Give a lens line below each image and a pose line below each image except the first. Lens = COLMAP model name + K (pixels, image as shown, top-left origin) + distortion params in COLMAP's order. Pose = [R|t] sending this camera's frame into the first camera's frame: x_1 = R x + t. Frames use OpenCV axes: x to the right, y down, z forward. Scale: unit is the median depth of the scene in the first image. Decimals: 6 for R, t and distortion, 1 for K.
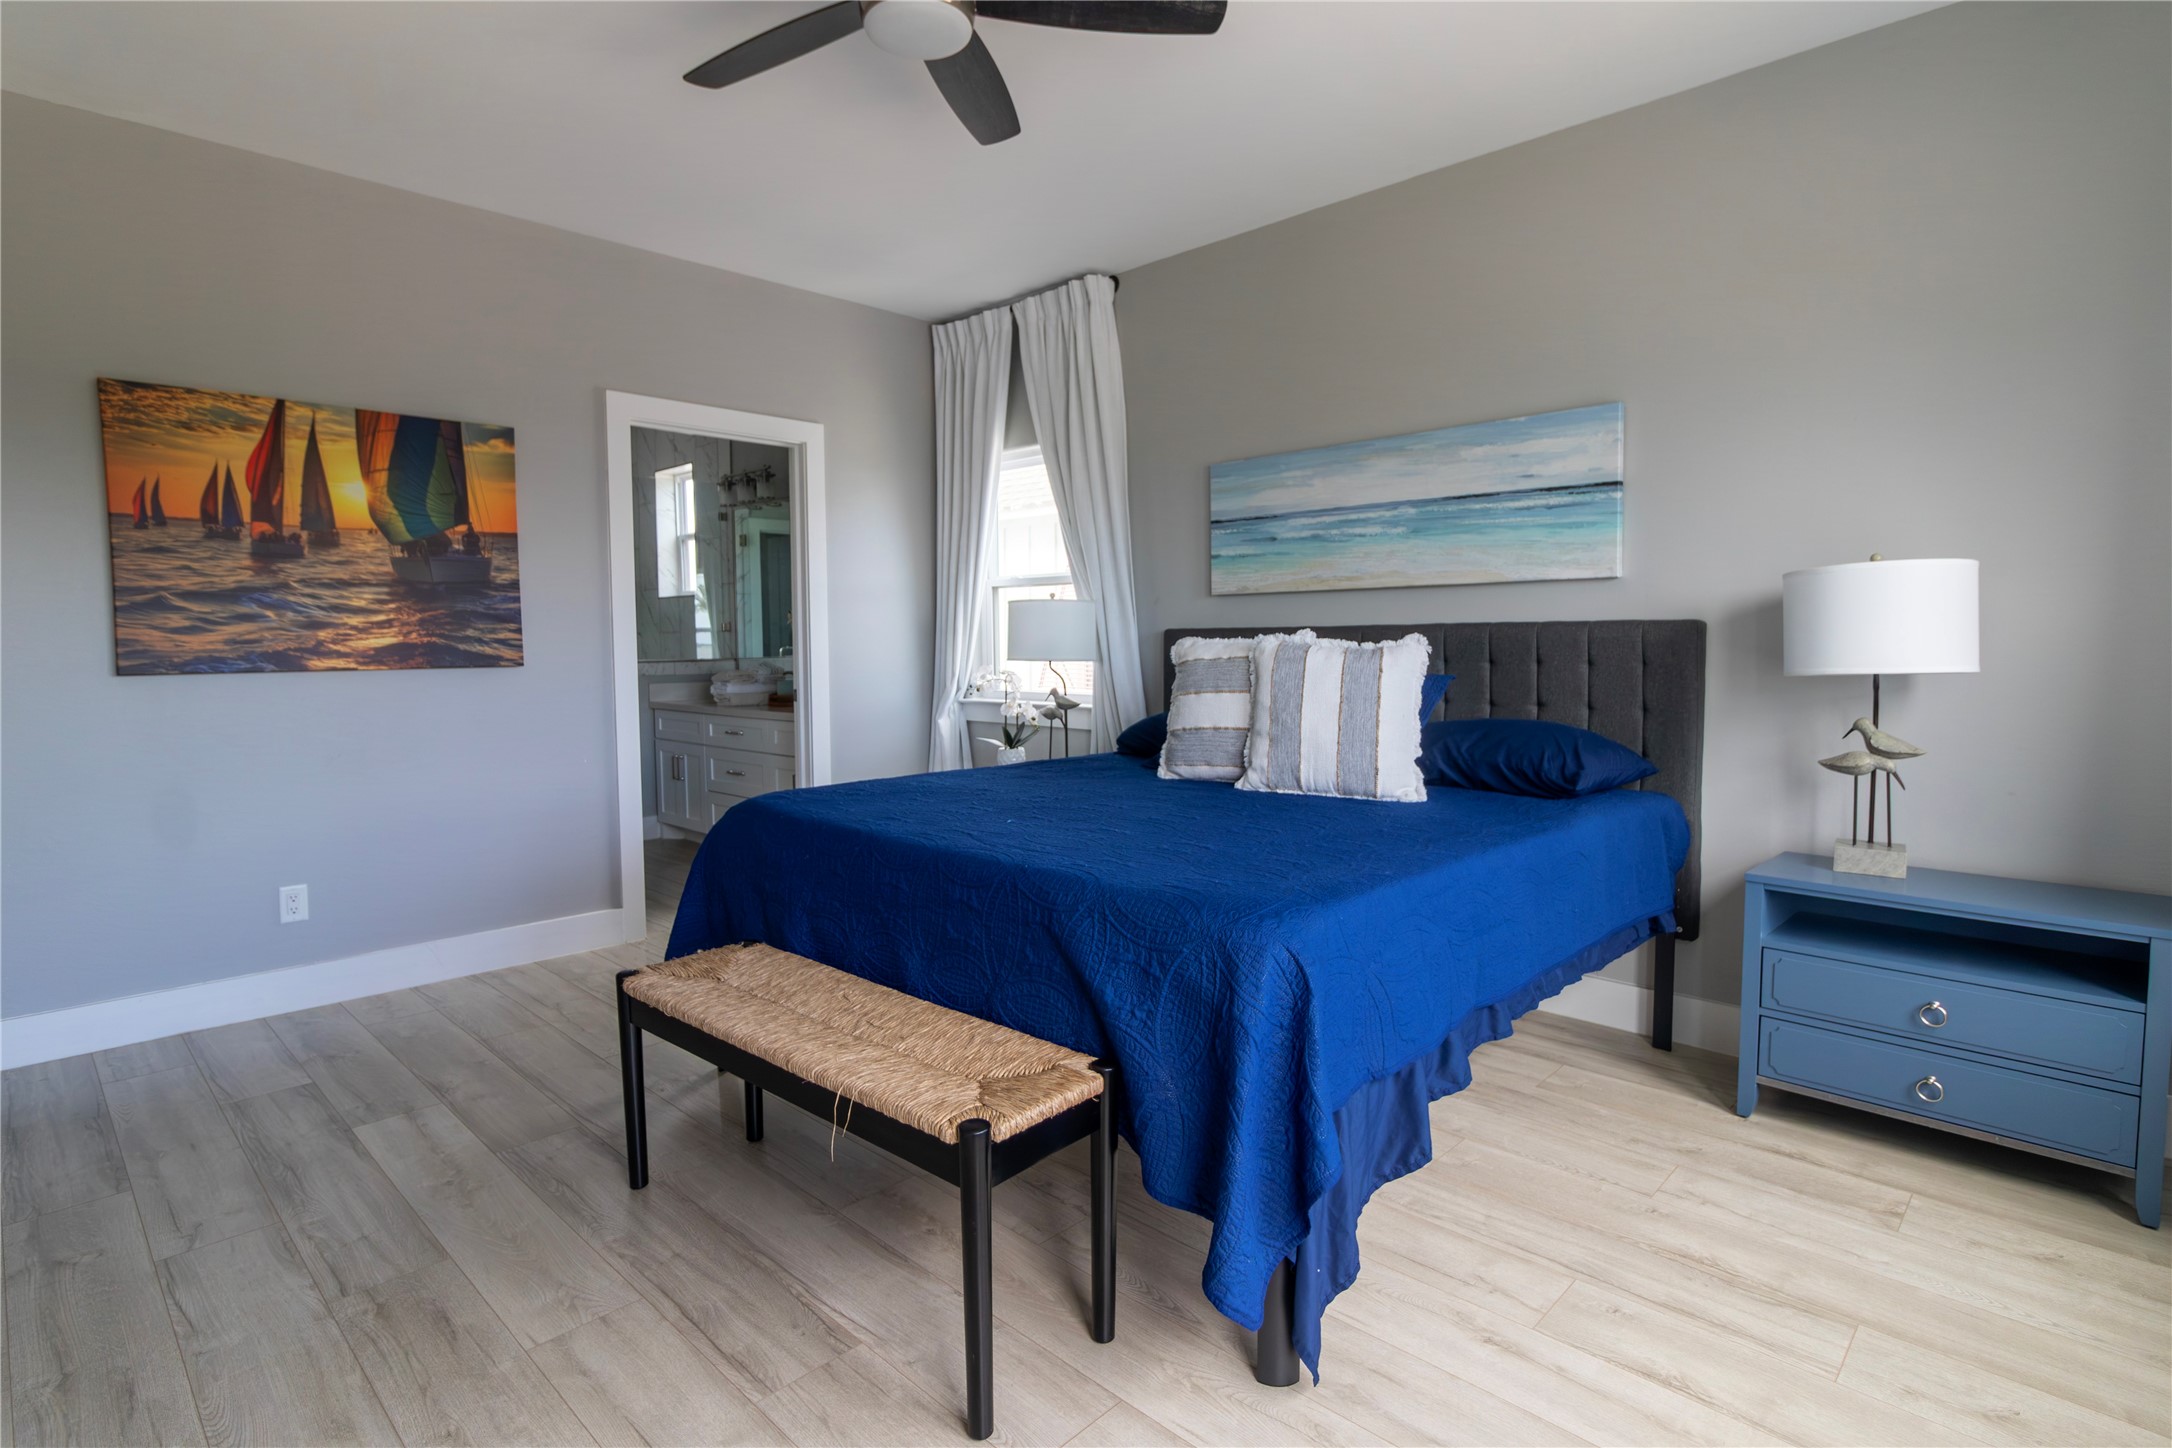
lens RADIAL K [[1090.8, 0, 1078.3], [0, 1090.8, 720.5], [0, 0, 1]] dist [0.012690, -0.000269]
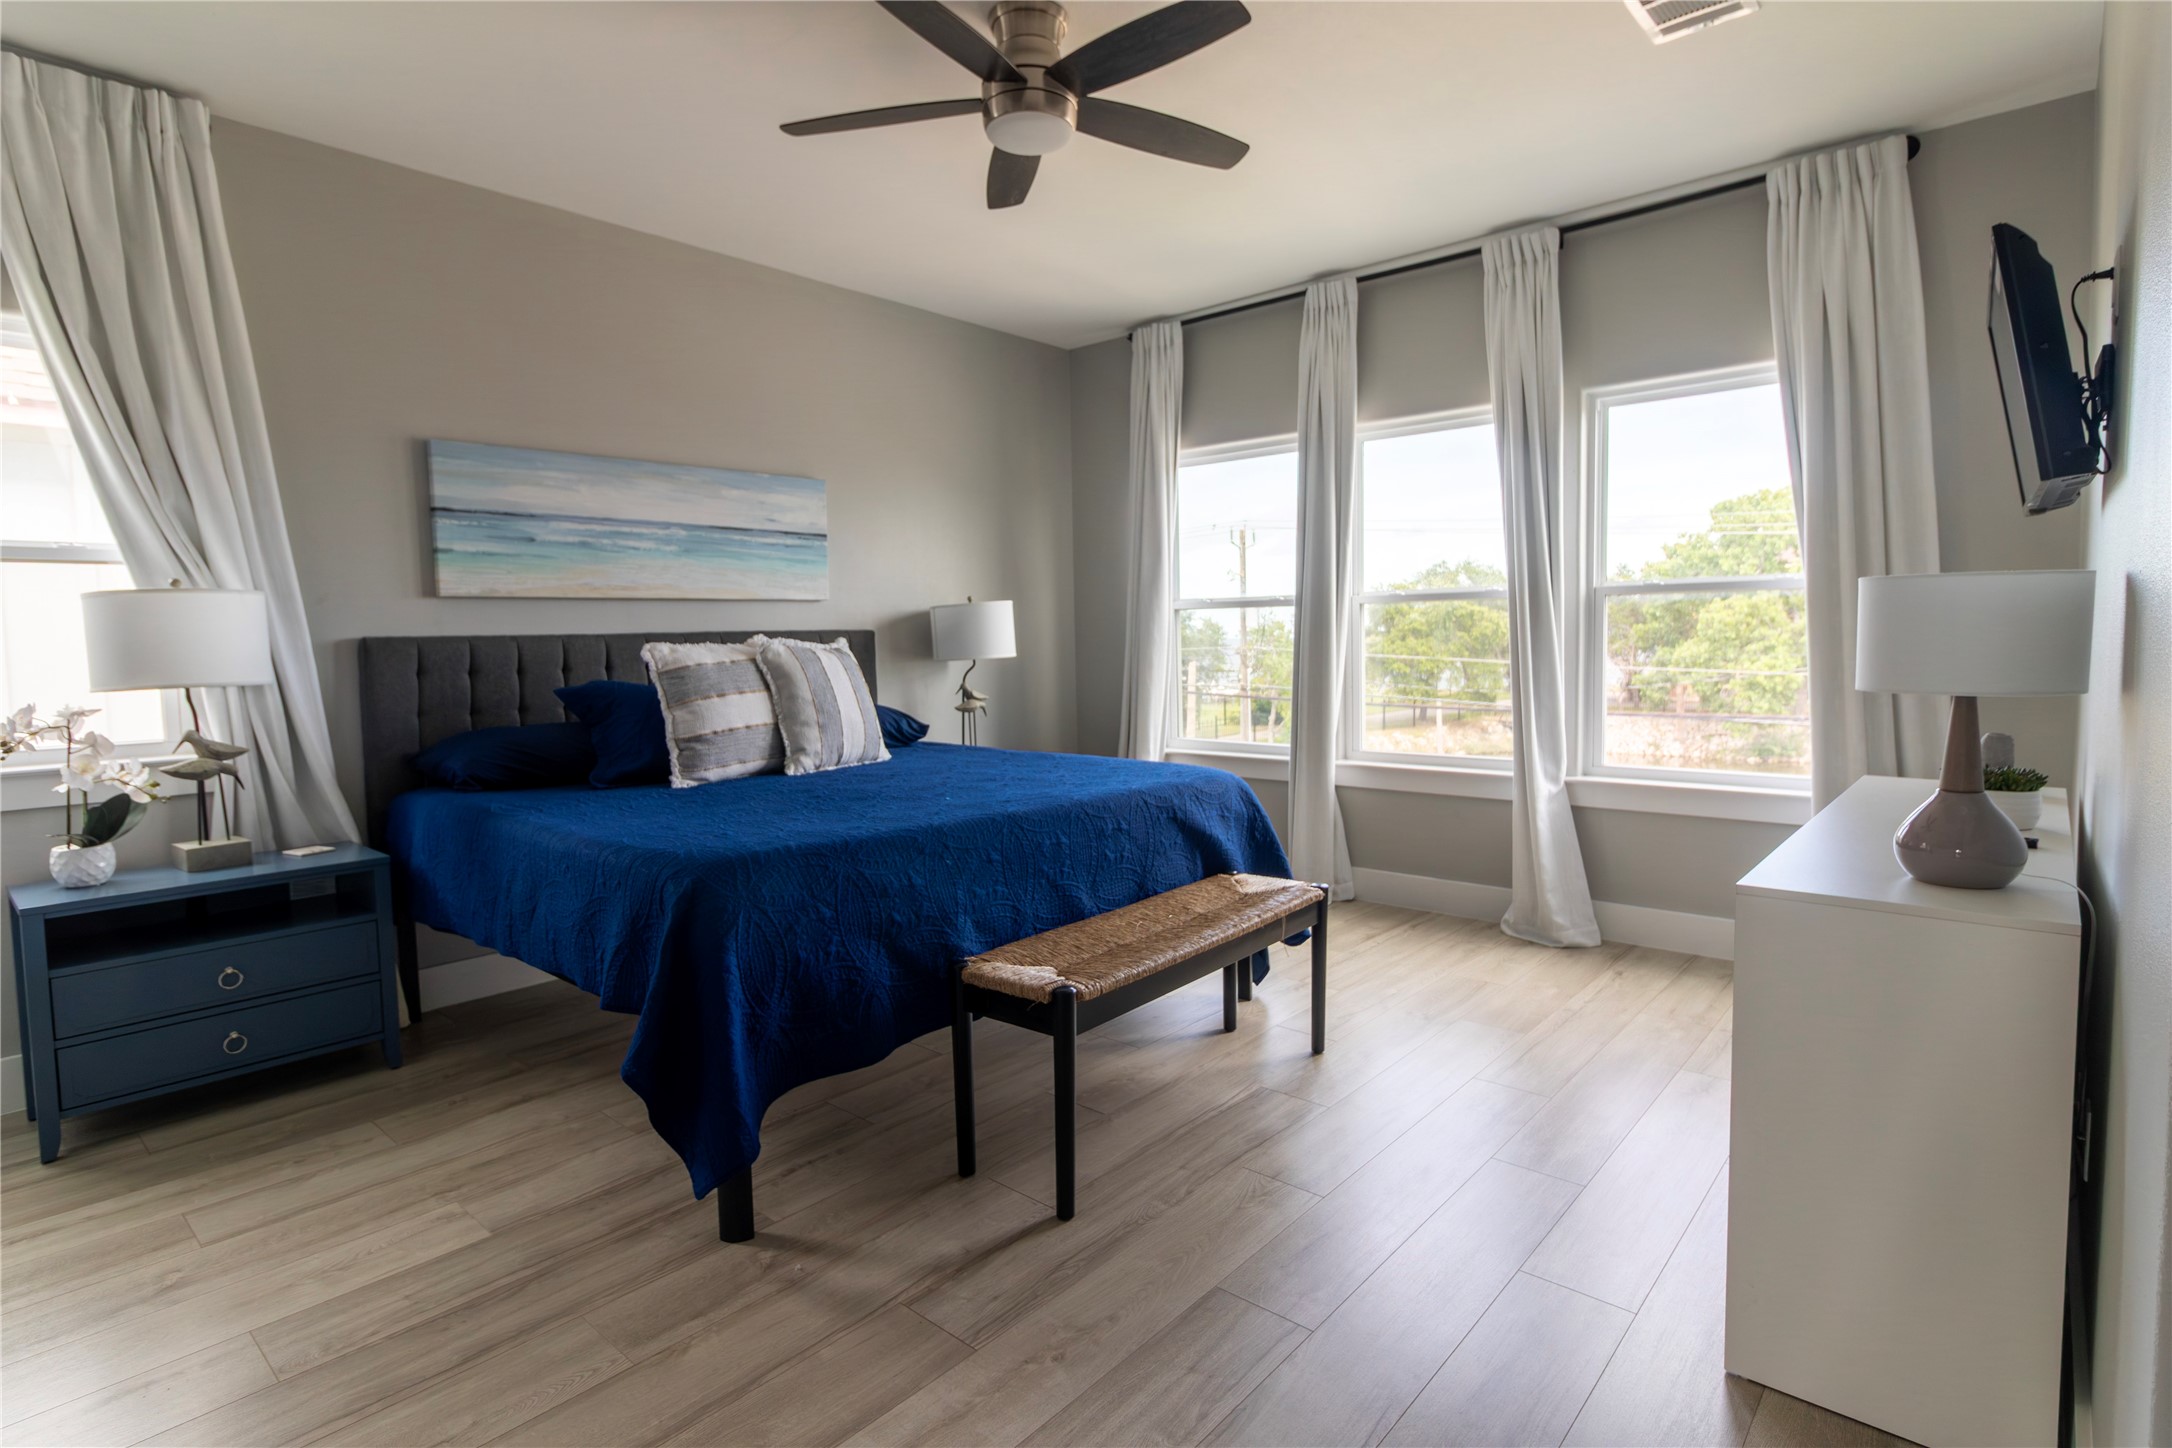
lens RADIAL K [[1090.8, 0, 1078.3], [0, 1090.8, 720.5], [0, 0, 1]] dist [0.012690, -0.000269]
pose [[-0.053144, -0.073557, 0.995874, -0.906562], [0.093374, 0.992548, 0.078294, -0.049698], [-0.994212, 0.097150, -0.045880, 0.687030]]
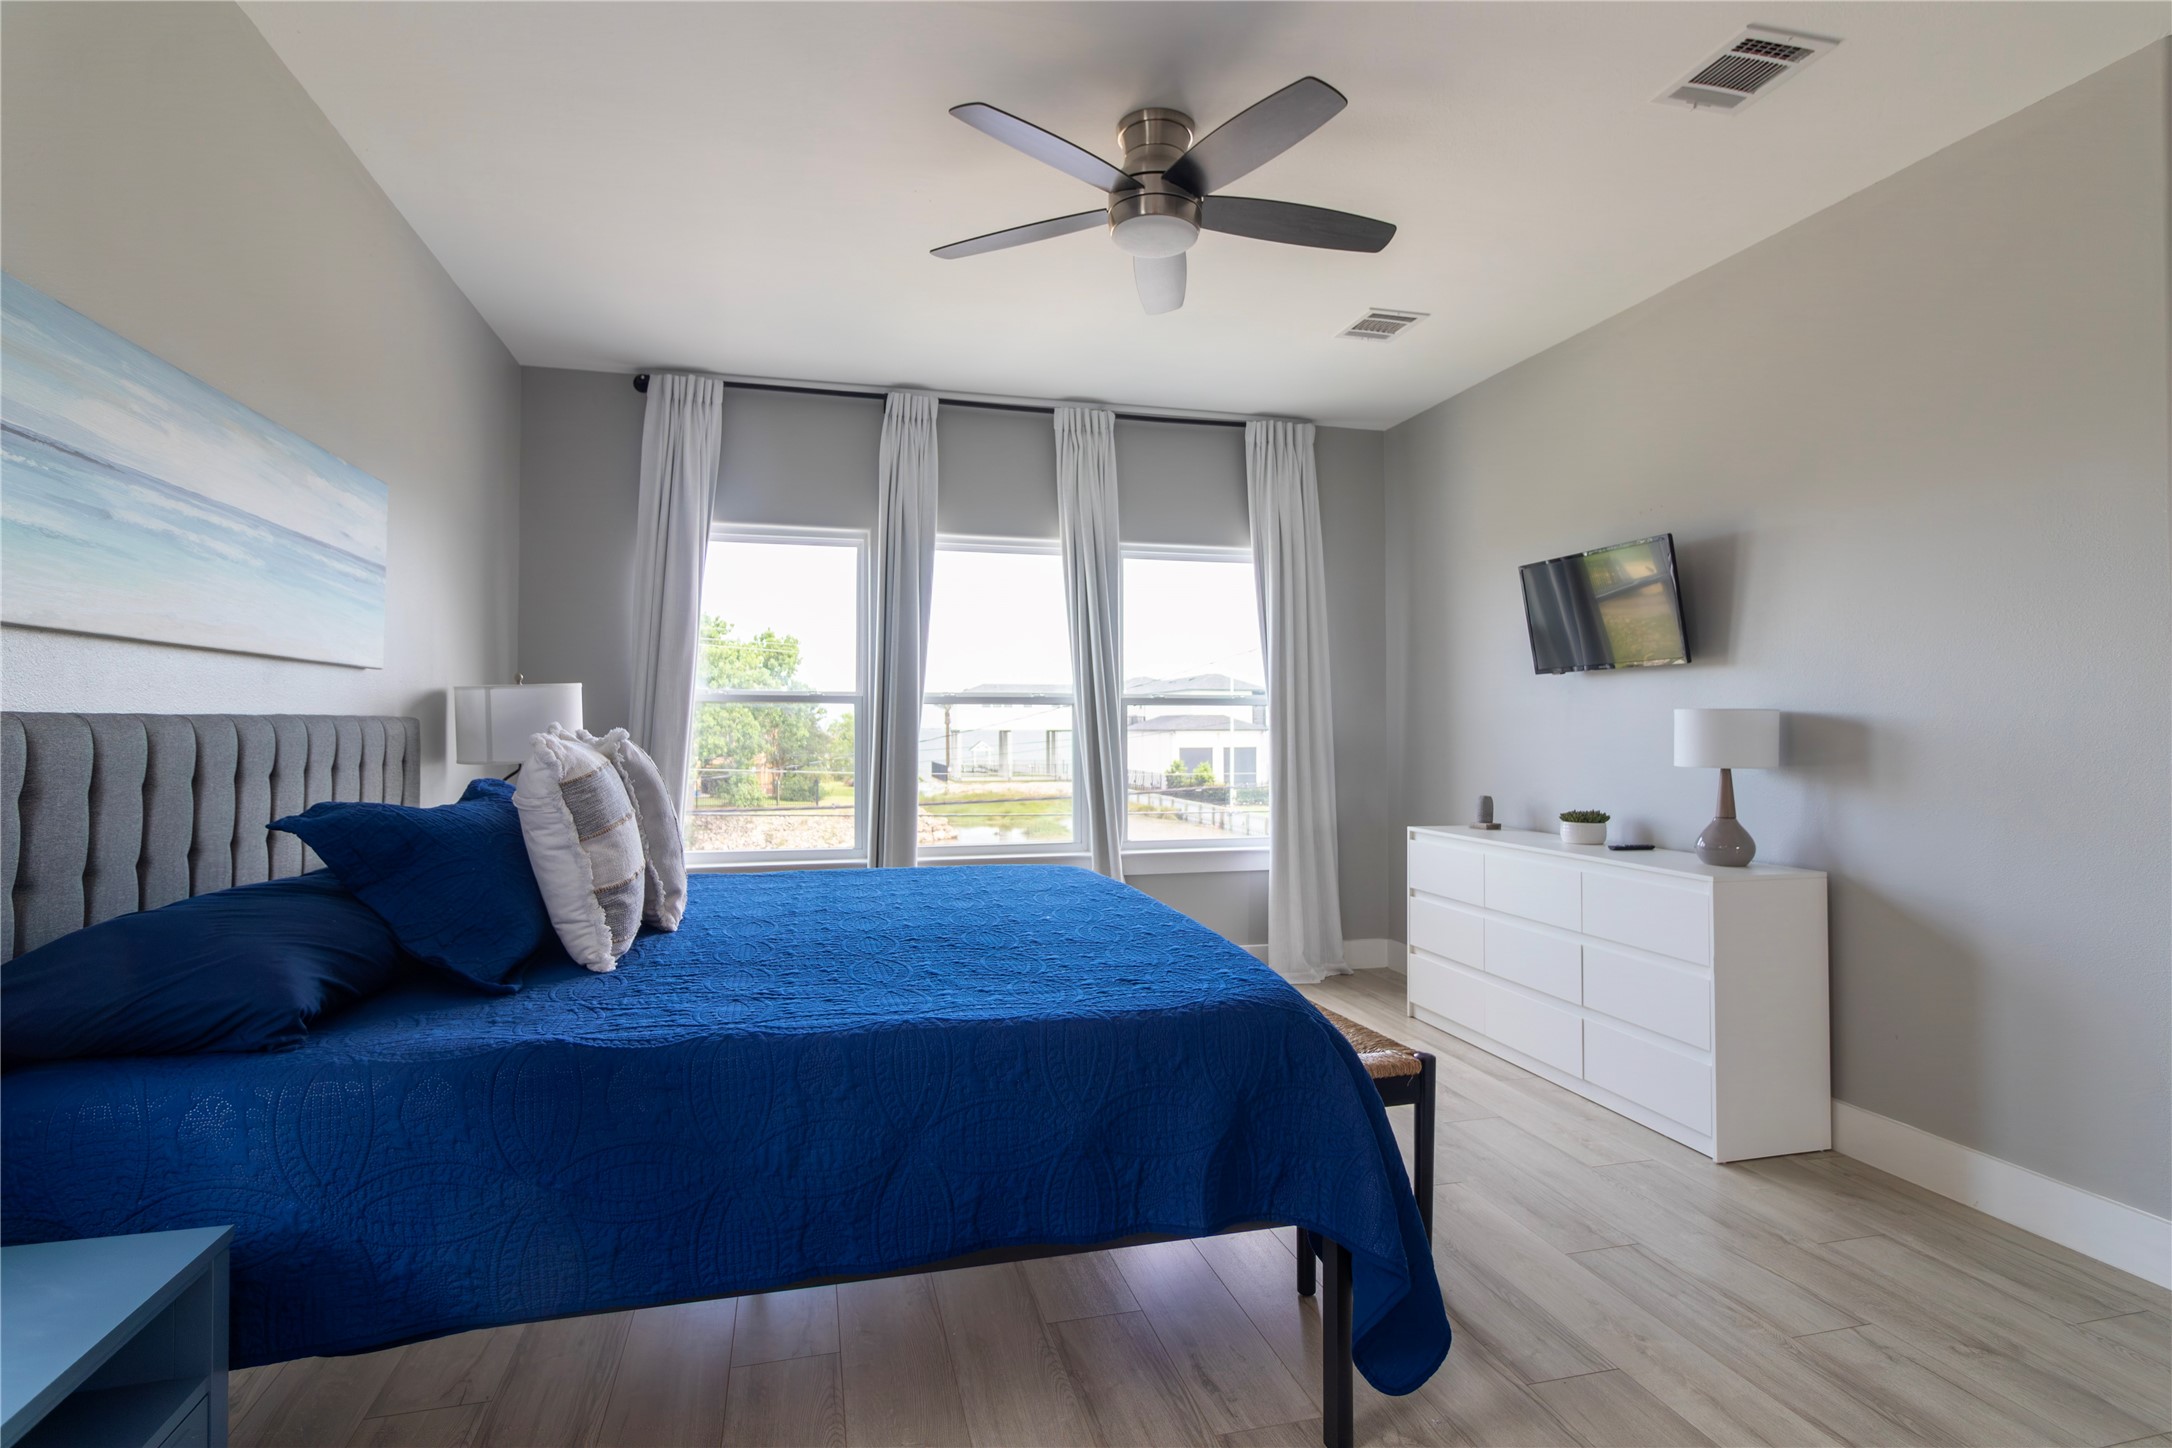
lens RADIAL K [[1088.4, 0, 1086.0], [0, 1088.4, 724.0], [0, 0, 1]] dist [-0.002546, -0.000471]
pose [[-0.861335, 0.007002, 0.507989, -0.446715], [0.044453, 0.997109, 0.061629, -0.105372], [-0.506089, 0.075664, -0.859156, 1.367688]]
